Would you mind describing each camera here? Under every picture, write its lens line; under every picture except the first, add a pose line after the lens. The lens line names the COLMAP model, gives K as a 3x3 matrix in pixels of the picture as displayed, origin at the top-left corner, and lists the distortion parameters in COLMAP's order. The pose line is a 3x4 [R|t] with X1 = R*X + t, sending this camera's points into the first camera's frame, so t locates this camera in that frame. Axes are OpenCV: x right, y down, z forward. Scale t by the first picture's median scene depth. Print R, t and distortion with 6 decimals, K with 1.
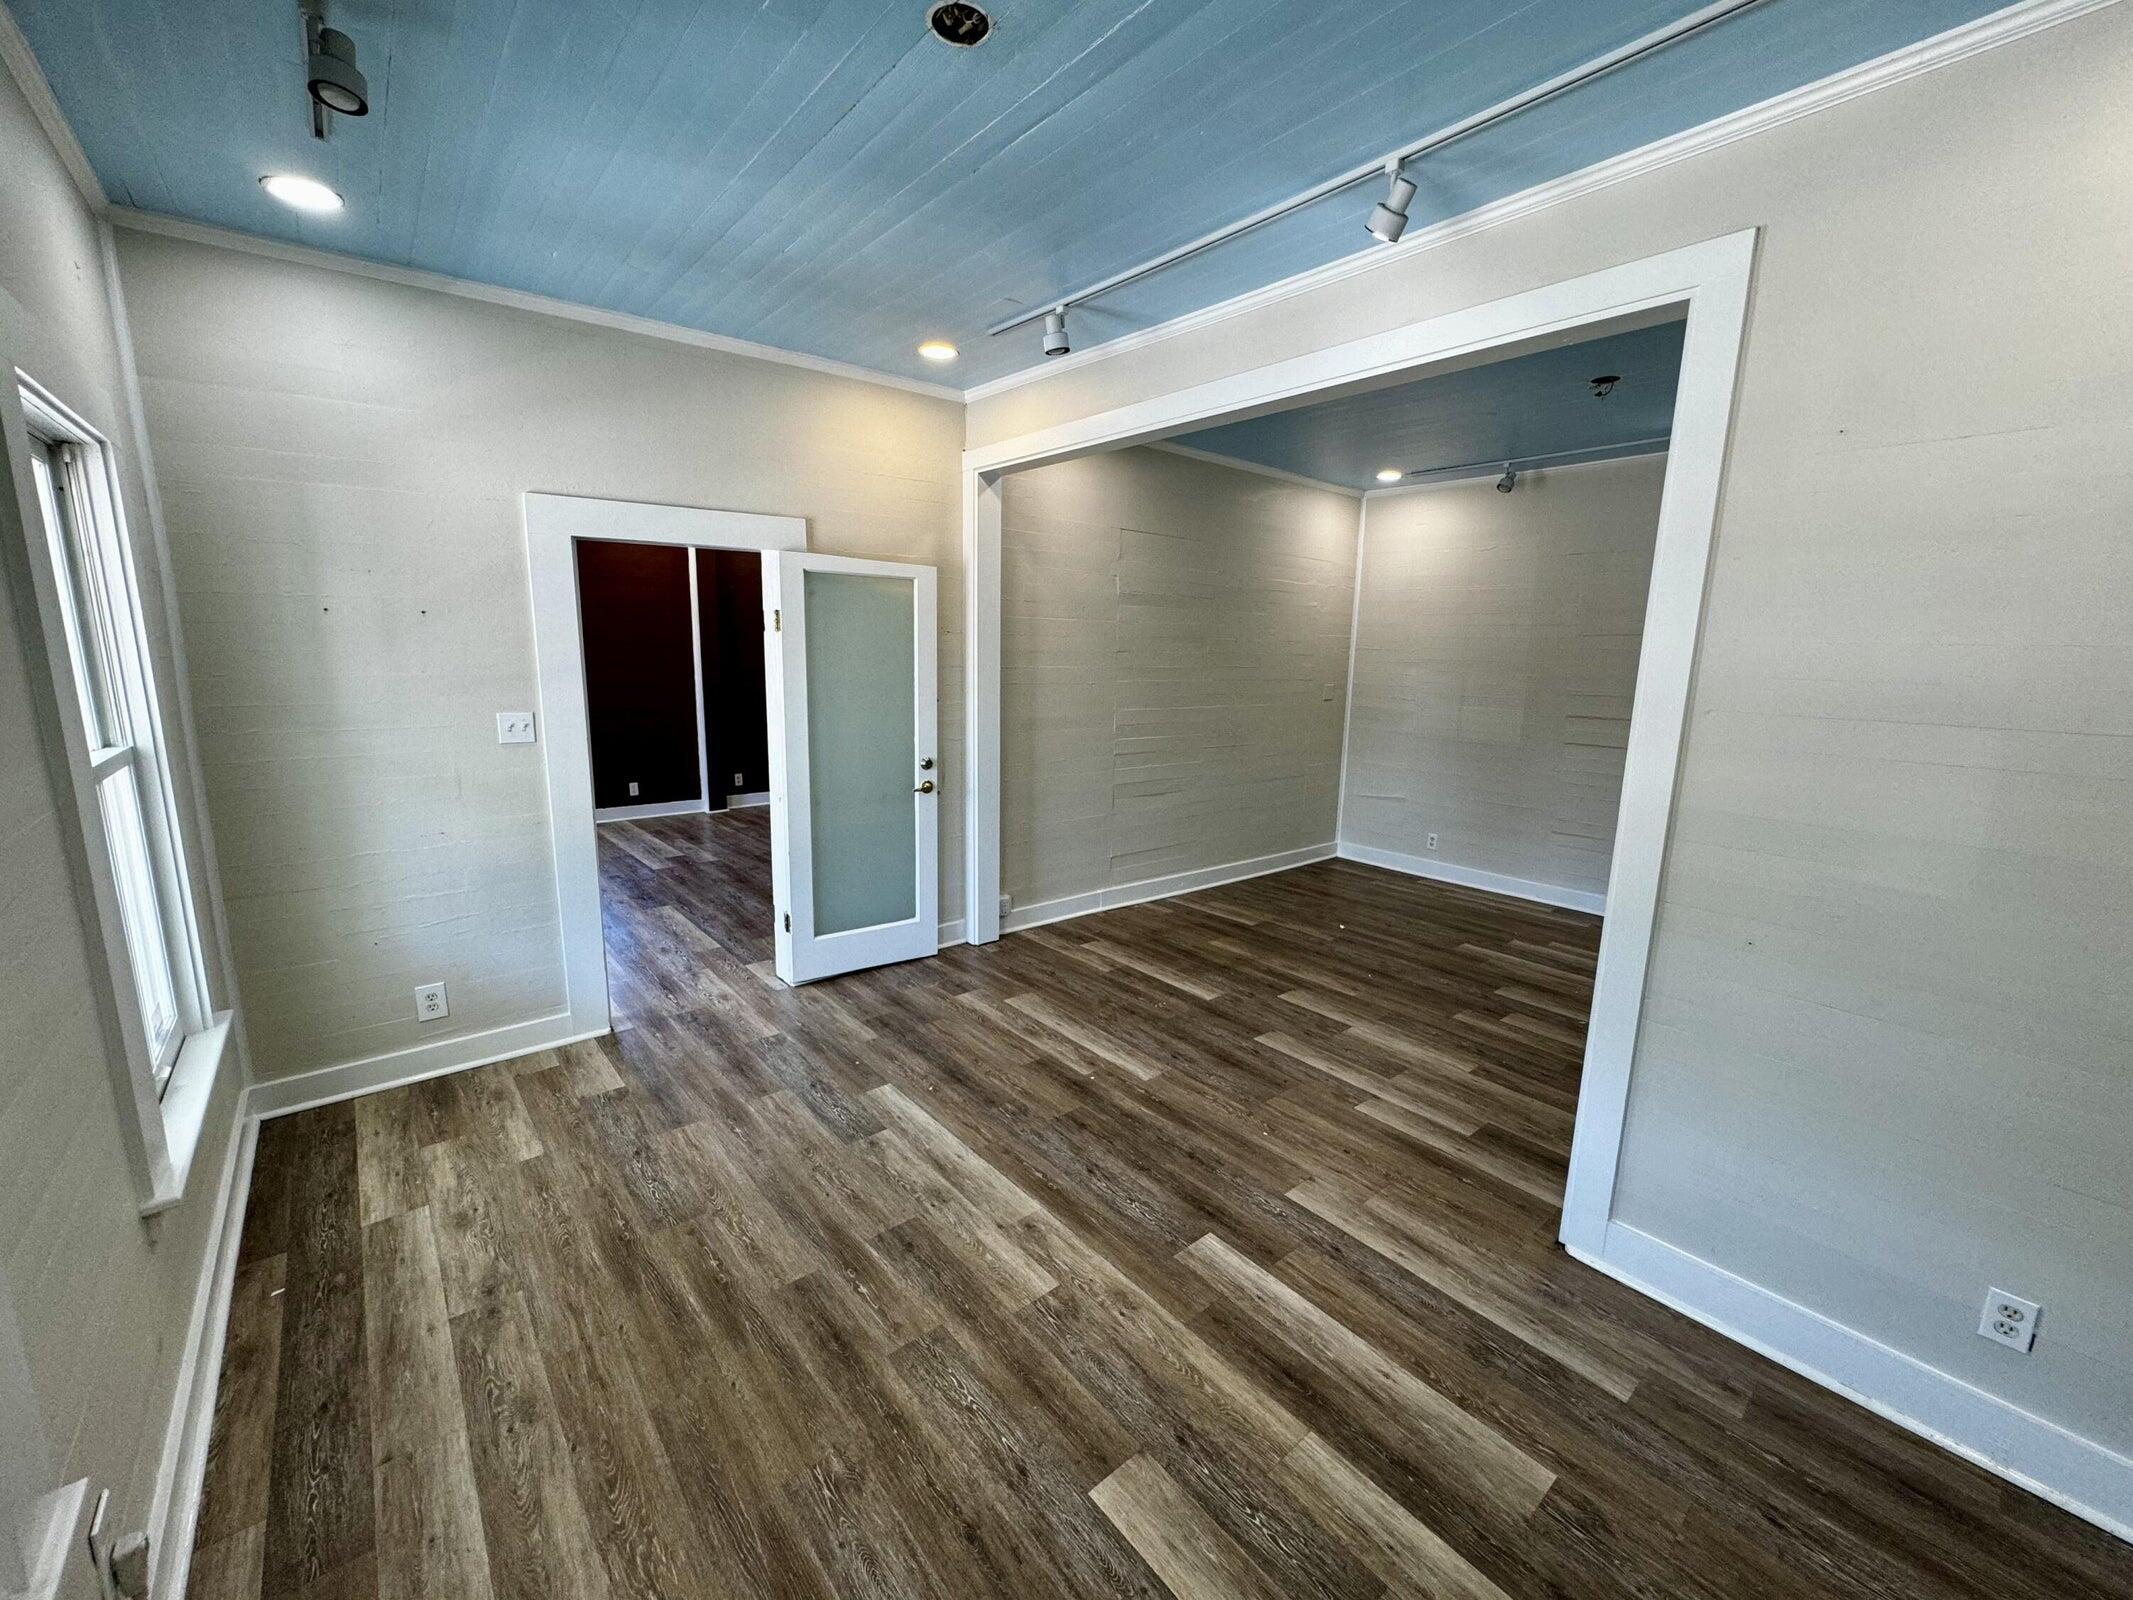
lens RADIAL K [[851.1, 0, 1068.1], [0, 851.1, 803.5], [0, 0, 1]] dist [0.002739, 0.000945]
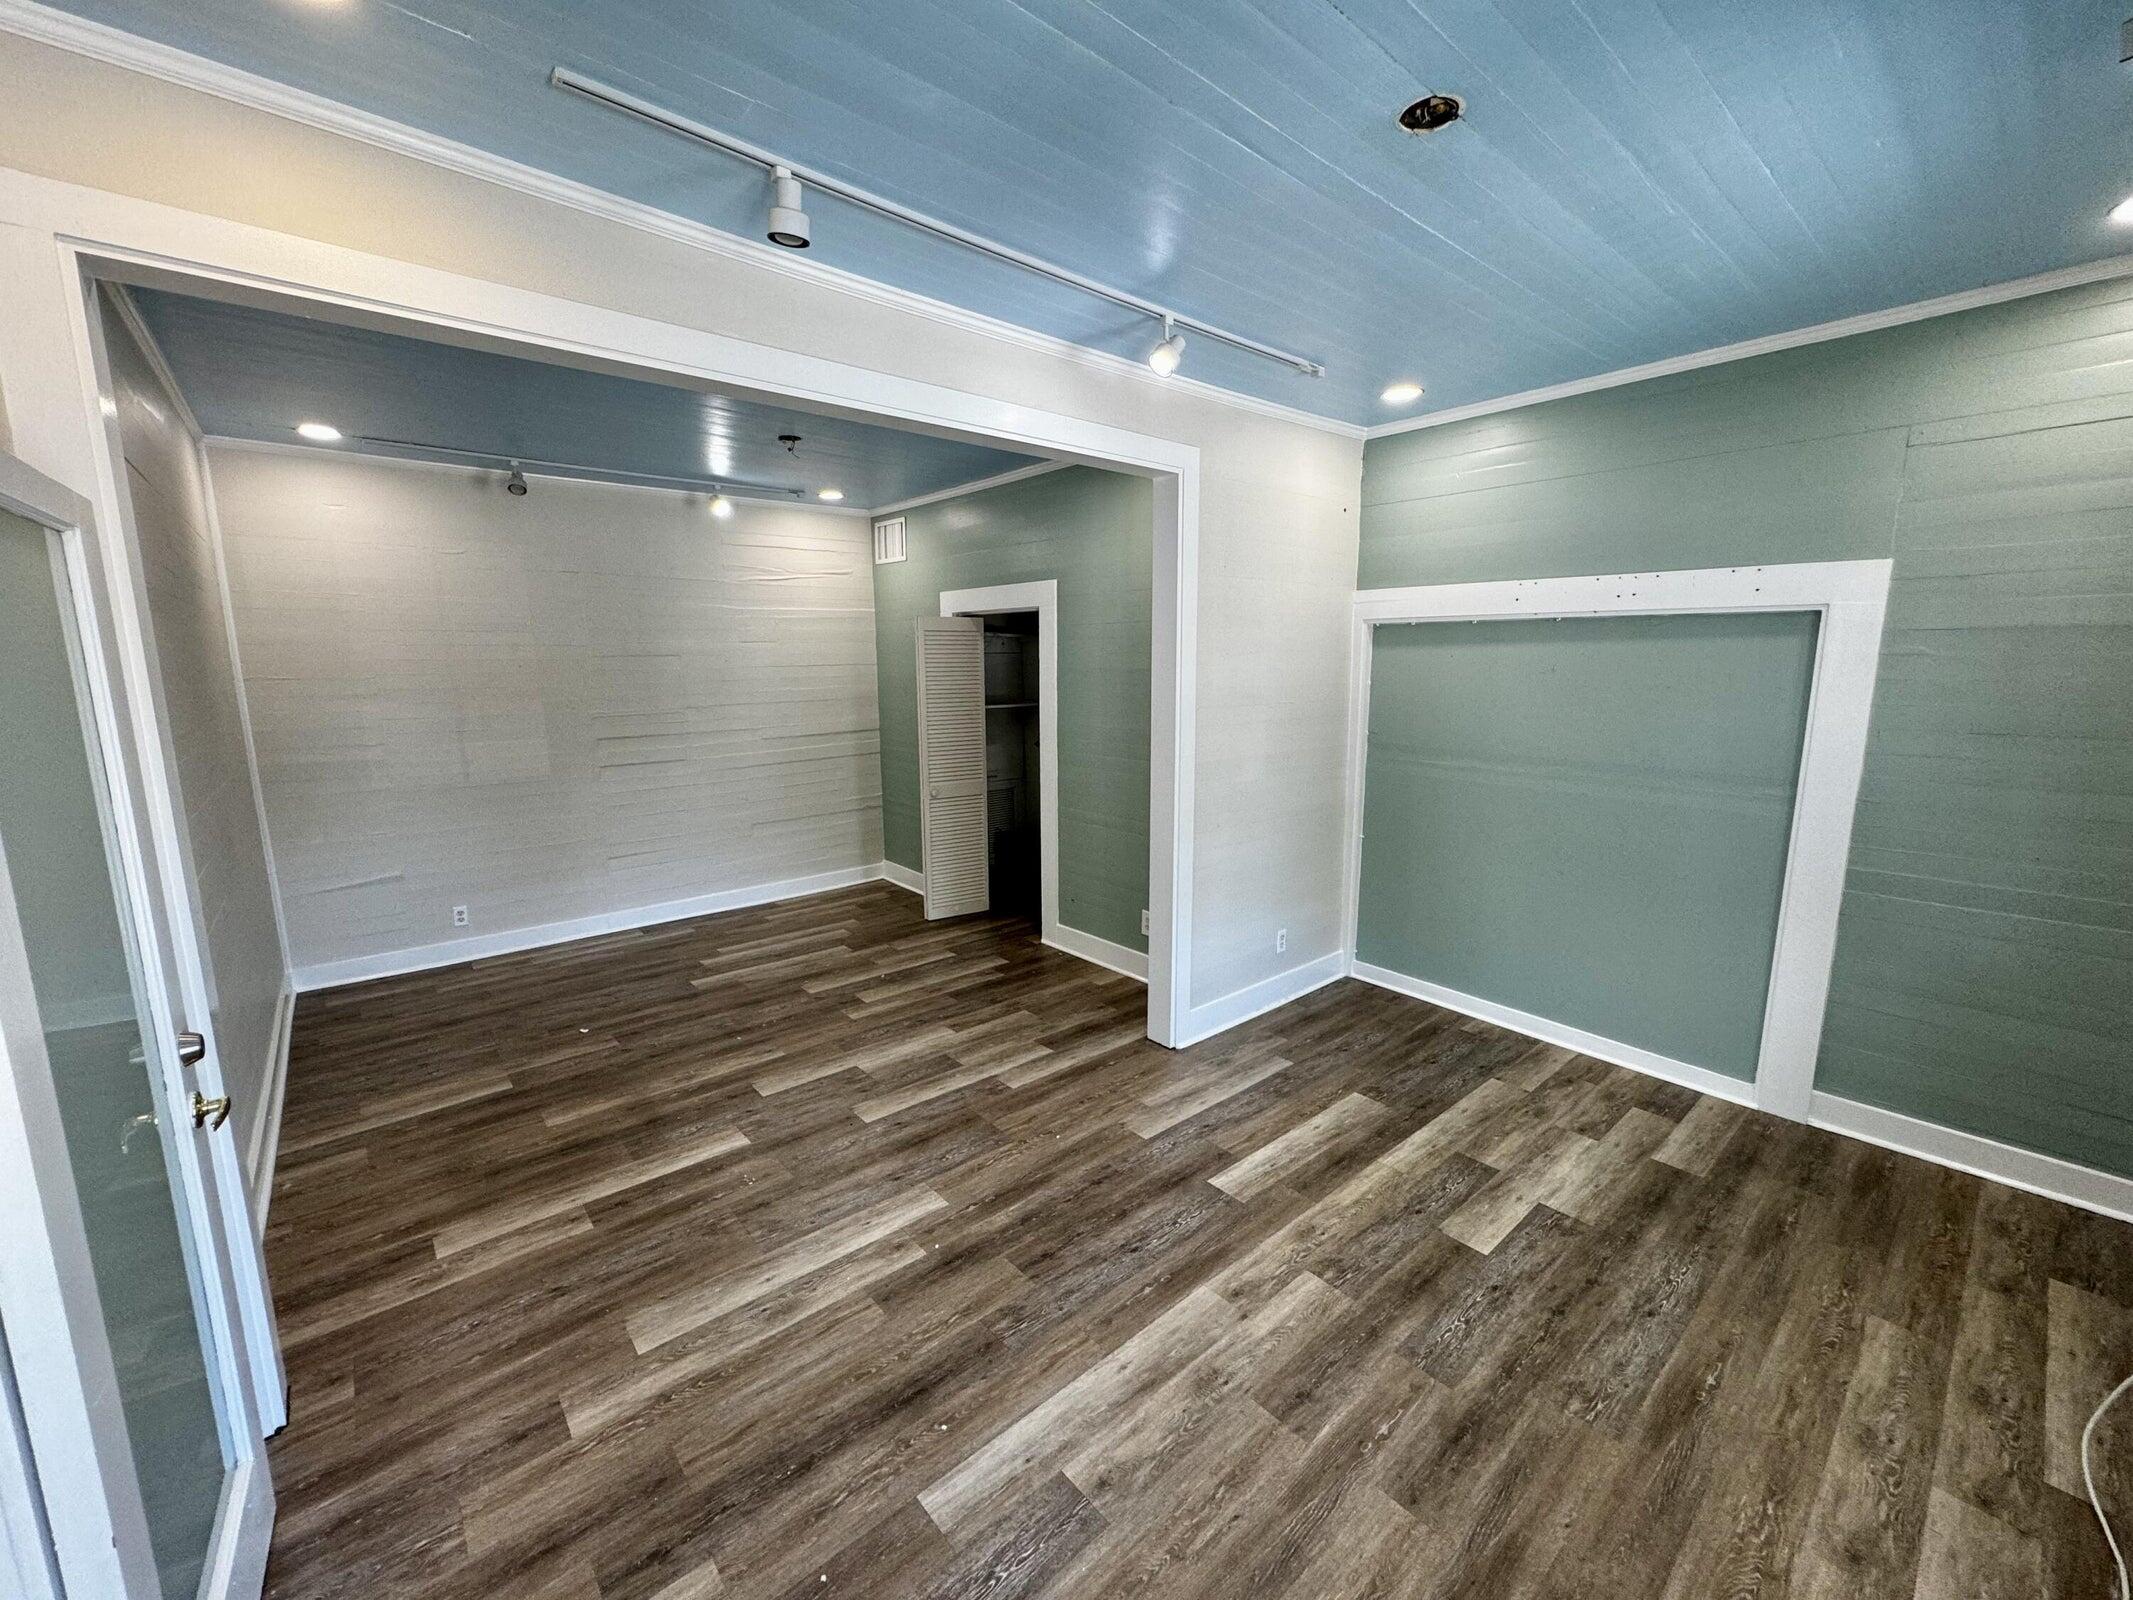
lens RADIAL K [[851.1, 0, 1074.1], [0, 851.1, 800.9], [0, 0, 1]] dist [0.002739, 0.000945]
pose [[-0.017285, -0.181534, 0.983233, -0.814320], [0.187228, 0.965397, 0.181532, -0.227542], [-0.982164, 0.187226, 0.017301, 0.975661]]
